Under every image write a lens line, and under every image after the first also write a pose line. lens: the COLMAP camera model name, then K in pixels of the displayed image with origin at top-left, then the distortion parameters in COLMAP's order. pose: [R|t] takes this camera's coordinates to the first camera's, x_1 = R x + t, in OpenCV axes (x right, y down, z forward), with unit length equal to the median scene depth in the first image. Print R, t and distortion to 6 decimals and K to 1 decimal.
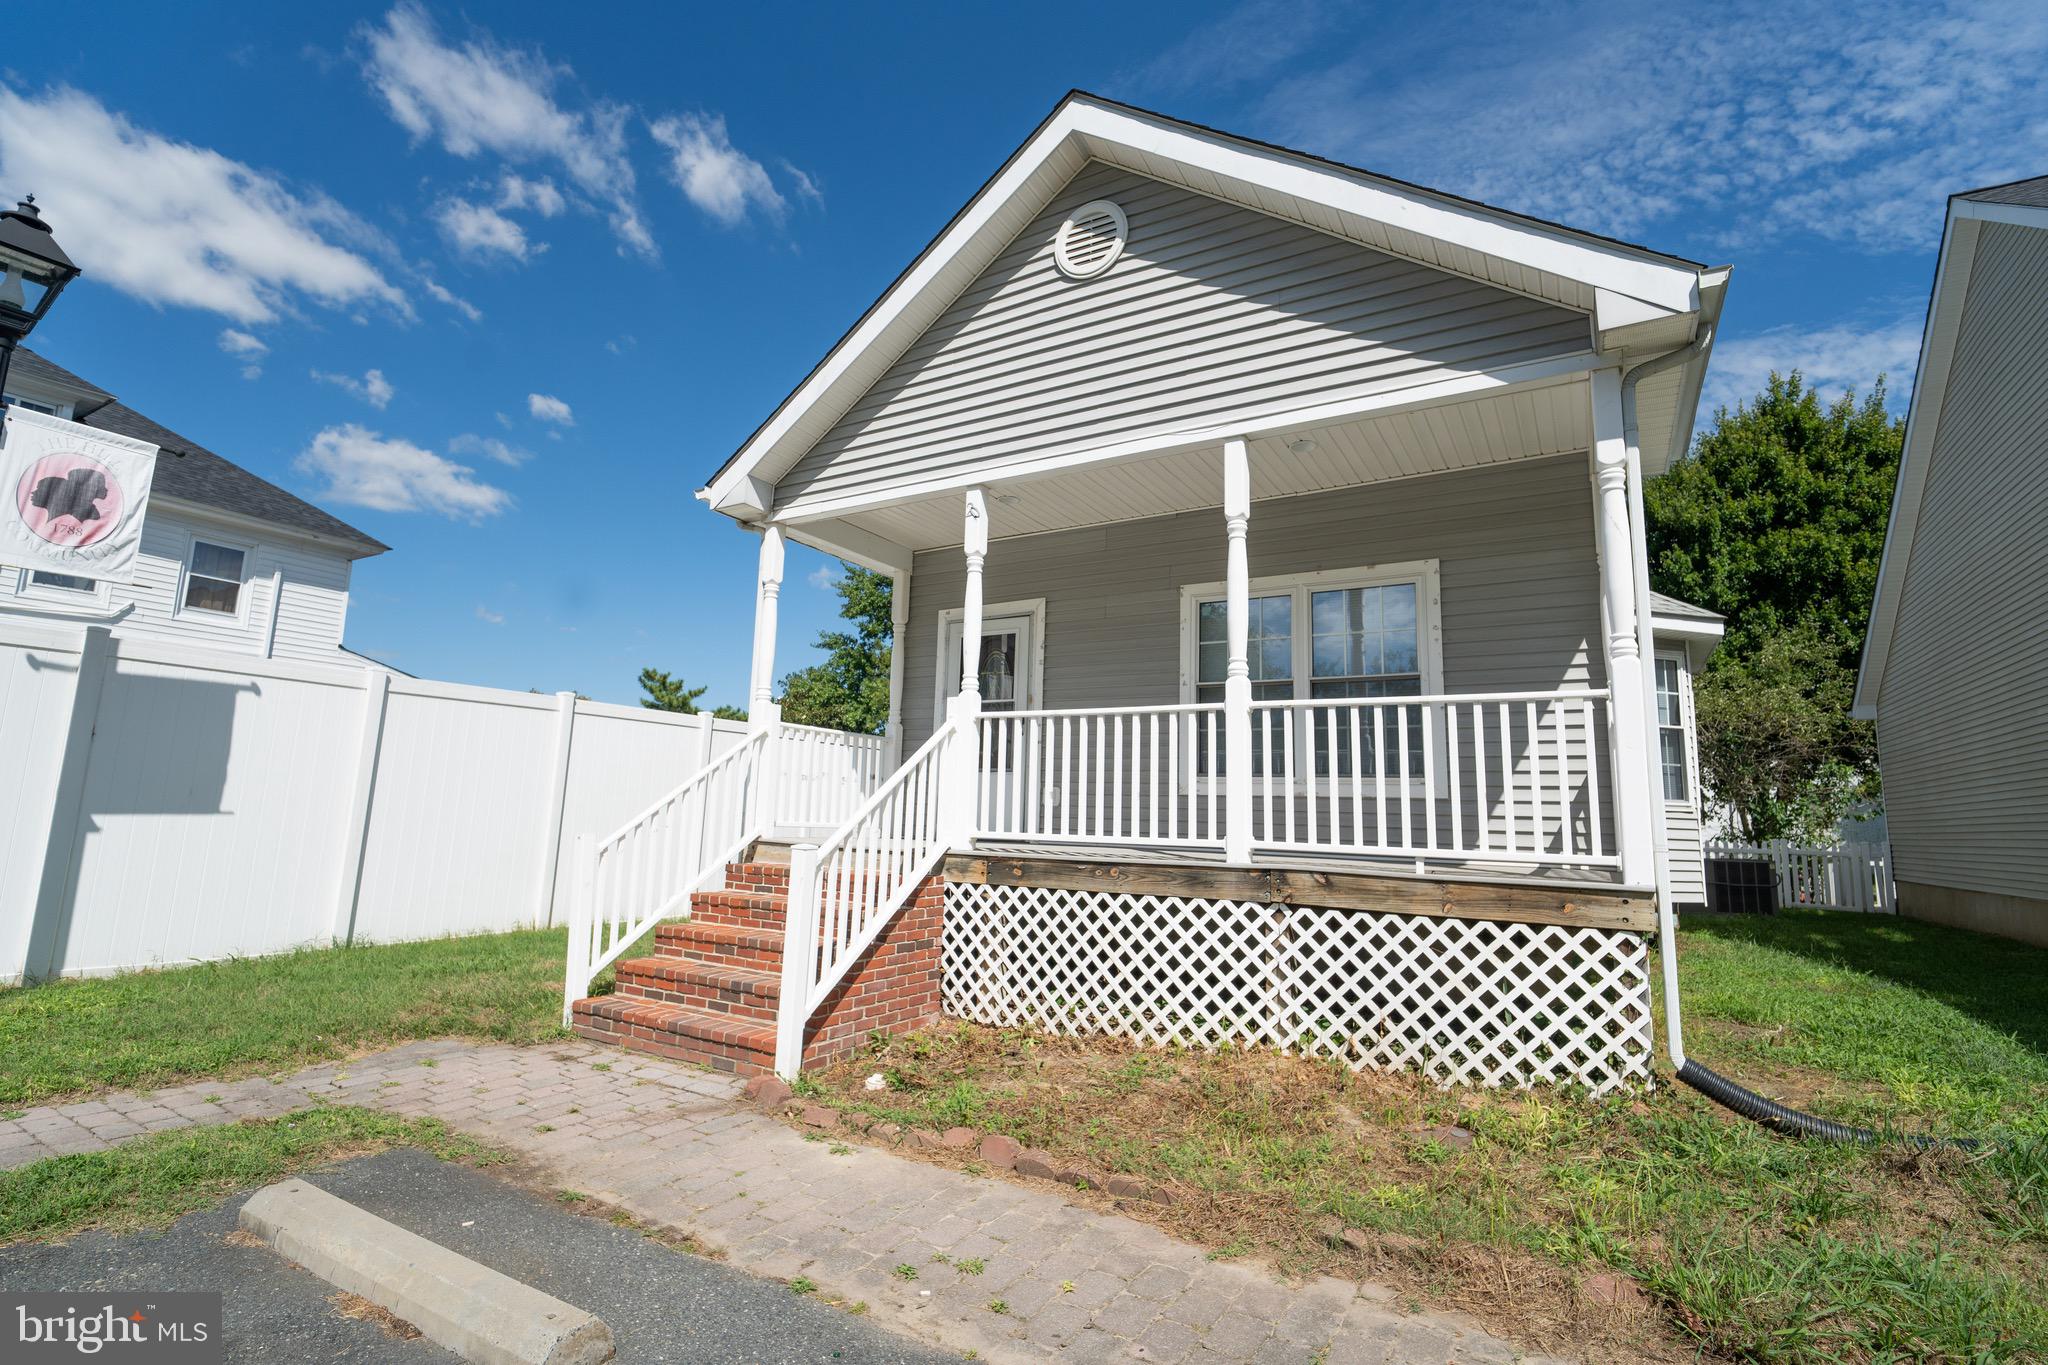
lens RADIAL K [[949.7, 0, 1029.7], [0, 949.7, 680.6], [0, 0, 1]] dist [0.000235, -0.002508]
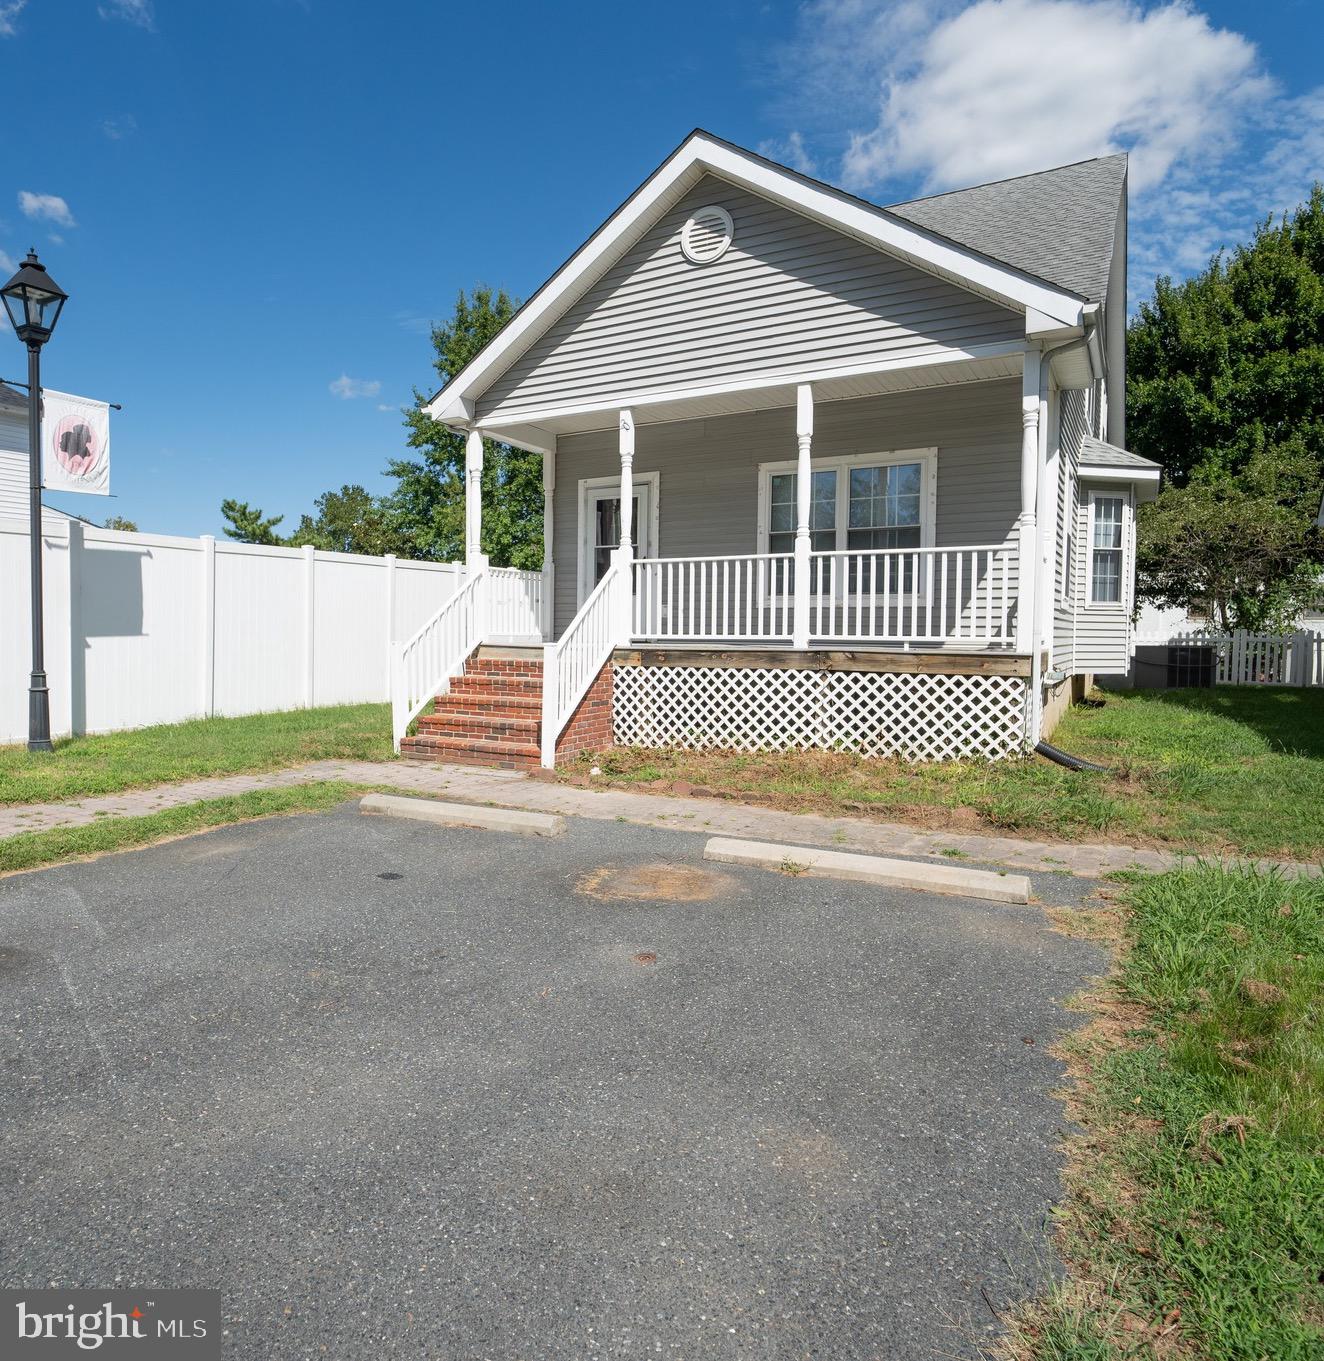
lens RADIAL K [[956.1, 0, 516.4], [0, 956.1, 678.9], [0, 0, 1]] dist [0.007143, -0.010244]
pose [[0.998749, -0.021945, -0.044925, -0.190064], [0.030256, 0.980611, 0.193617, -0.090275], [0.039805, -0.194734, 0.980048, -0.635095]]
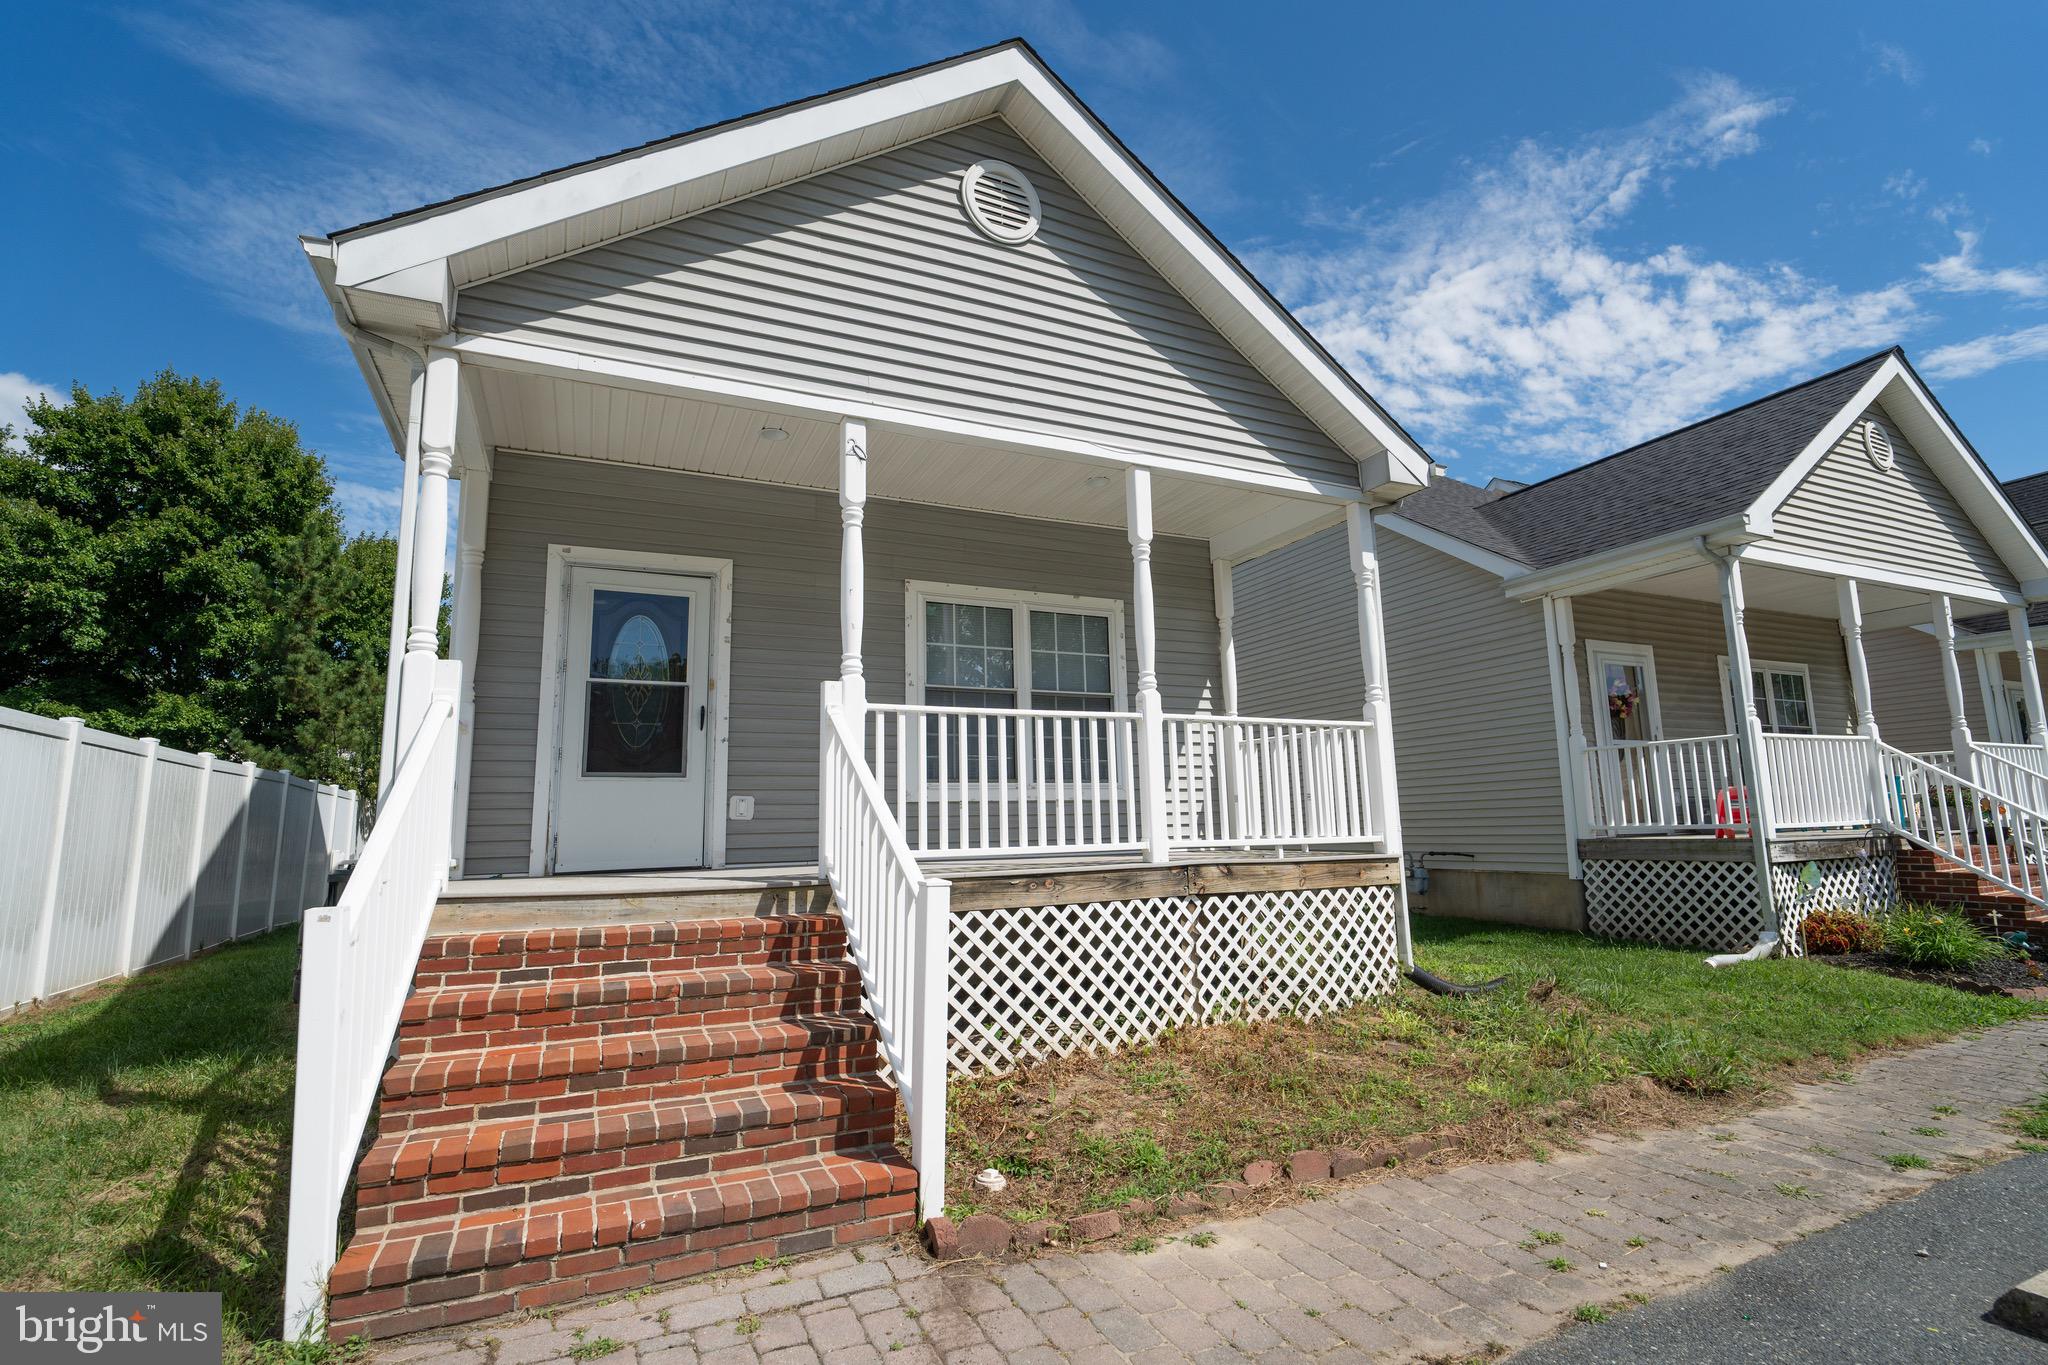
lens RADIAL K [[949.7, 0, 1033.2], [0, 949.7, 678.4], [0, 0, 1]] dist [0.000235, -0.002508]
pose [[0.553660, 0.086976, 0.828188, -0.682675], [-0.082261, 0.995379, -0.049542, 0.043916], [-0.828670, -0.040698, 0.558256, 0.465257]]
